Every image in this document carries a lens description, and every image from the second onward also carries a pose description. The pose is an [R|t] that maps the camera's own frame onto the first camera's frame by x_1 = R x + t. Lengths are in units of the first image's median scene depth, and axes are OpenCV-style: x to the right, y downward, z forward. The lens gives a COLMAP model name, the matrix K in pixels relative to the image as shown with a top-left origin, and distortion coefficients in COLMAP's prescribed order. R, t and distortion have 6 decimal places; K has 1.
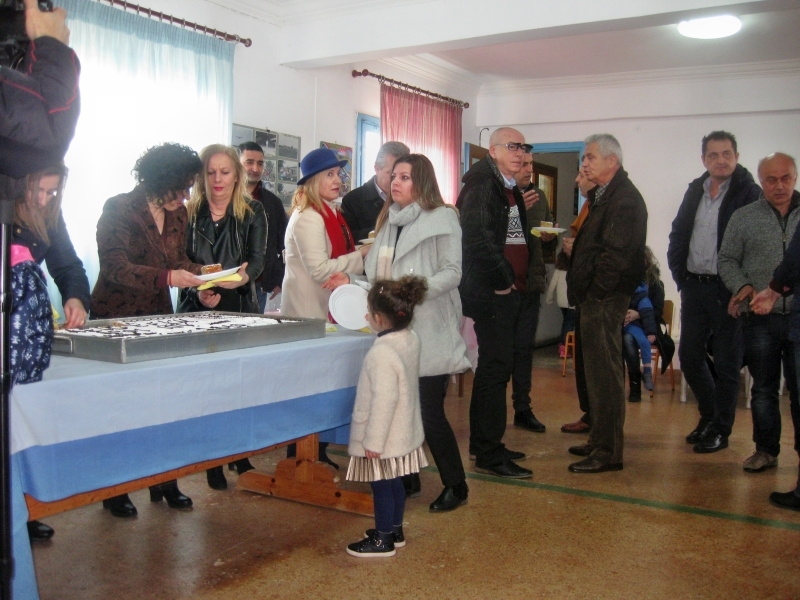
lens RADIAL K [[813.2, 0, 400.0], [0, 813.2, 300.0], [0, 0, 1]] dist [-0.174142, 0.148277]
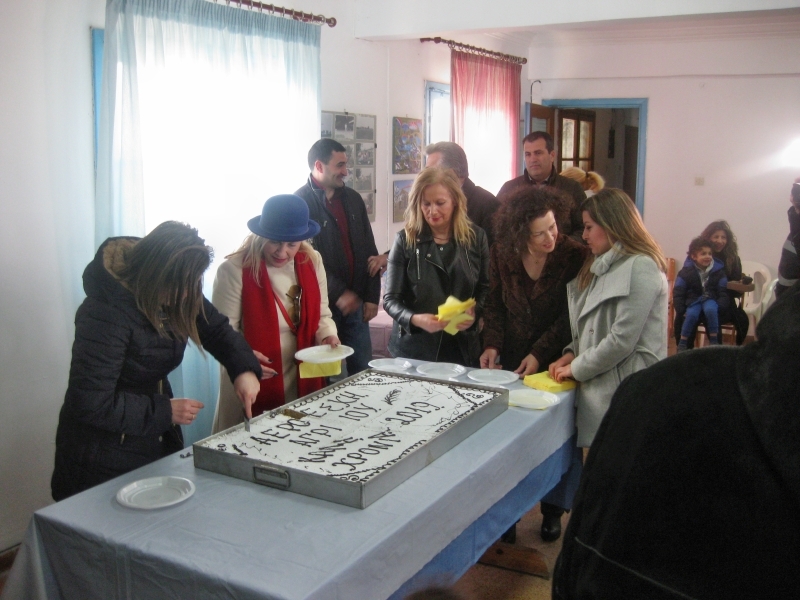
lens RADIAL K [[813.2, 0, 400.0], [0, 813.2, 300.0], [0, 0, 1]] dist [-0.174142, 0.148277]
pose [[0.999357, -0.021268, 0.028879, -0.125553], [0.017798, 0.993147, 0.115513, -0.096820], [-0.031138, -0.114925, 0.992886, 0.053999]]
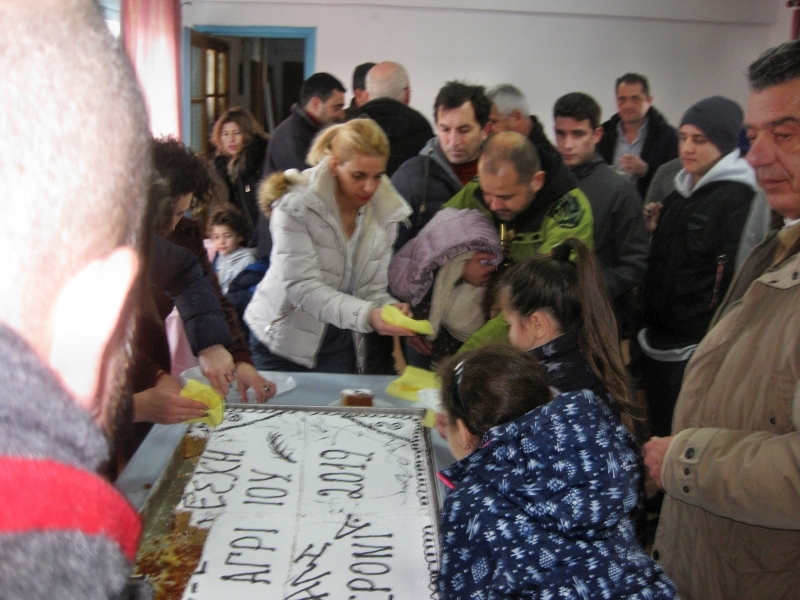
lens RADIAL K [[824.5, 0, 400.0], [0, 824.5, 300.0], [0, 0, 1]] dist [-0.287960, 0.381769]
pose [[0.844565, -0.117238, 0.522461, -0.233997], [0.015066, 0.980553, 0.195676, -0.100881], [-0.535241, -0.157390, 0.829907, 0.245432]]
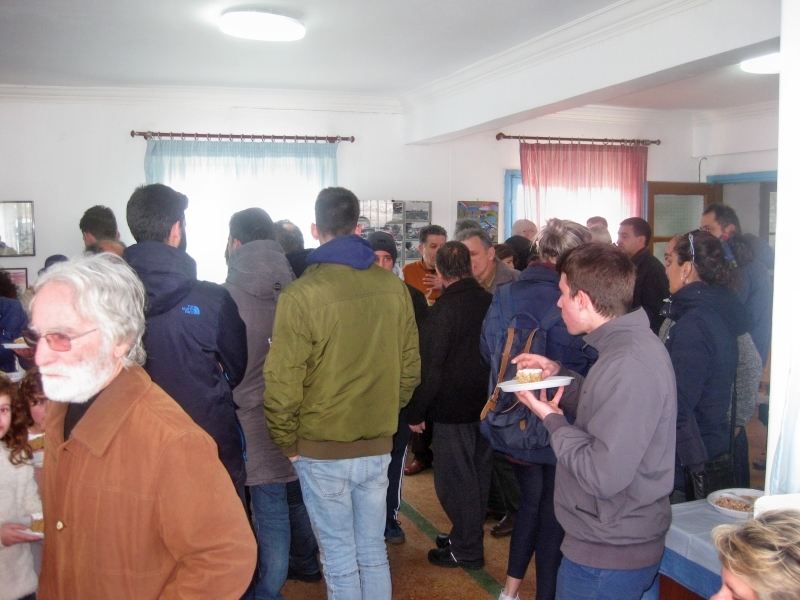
lens RADIAL K [[813.2, 0, 400.0], [0, 813.2, 300.0], [0, 0, 1]] dist [-0.174142, 0.148277]
pose [[0.793626, 0.029219, -0.607704, 0.574766], [-0.016077, 0.999504, 0.027061, -0.085181], [0.608194, -0.011706, 0.793702, 0.005722]]
